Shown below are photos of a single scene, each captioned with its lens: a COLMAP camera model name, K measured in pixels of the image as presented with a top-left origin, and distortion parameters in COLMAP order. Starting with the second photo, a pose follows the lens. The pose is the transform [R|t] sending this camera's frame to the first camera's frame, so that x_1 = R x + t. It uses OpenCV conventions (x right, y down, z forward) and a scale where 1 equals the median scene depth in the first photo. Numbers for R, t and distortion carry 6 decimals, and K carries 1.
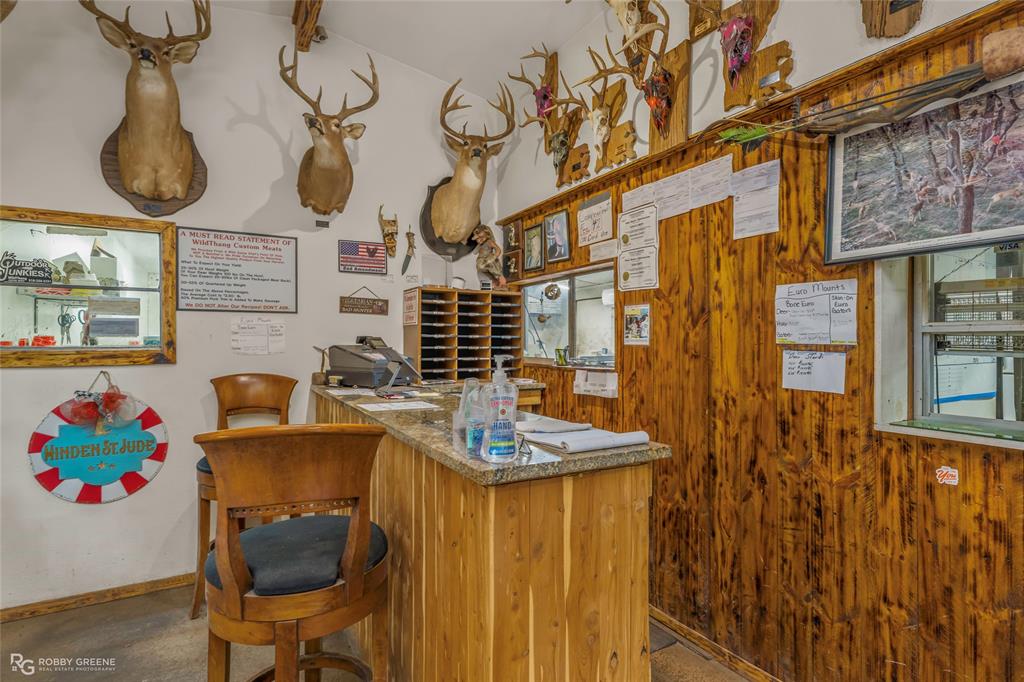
lens RADIAL K [[508.5, 0, 512.1], [0, 508.5, 346.5], [0, 0, 1]] dist [-0.006262, 0.002505]
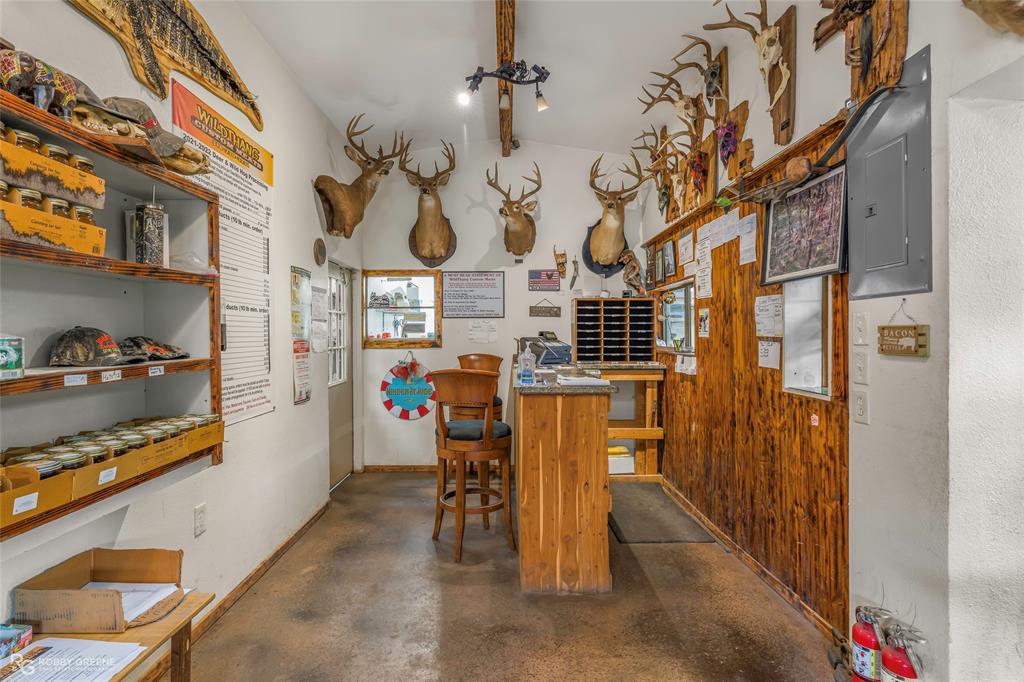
lens RADIAL K [[508.5, 0, 511.3], [0, 508.5, 337.8], [0, 0, 1]] dist [-0.006262, 0.002505]
pose [[0.871724, -0.000091, -0.489998, 0.479779], [-0.000050, 1.000000, -0.000275, -0.000437], [0.489998, 0.000264, 0.871724, -0.499078]]
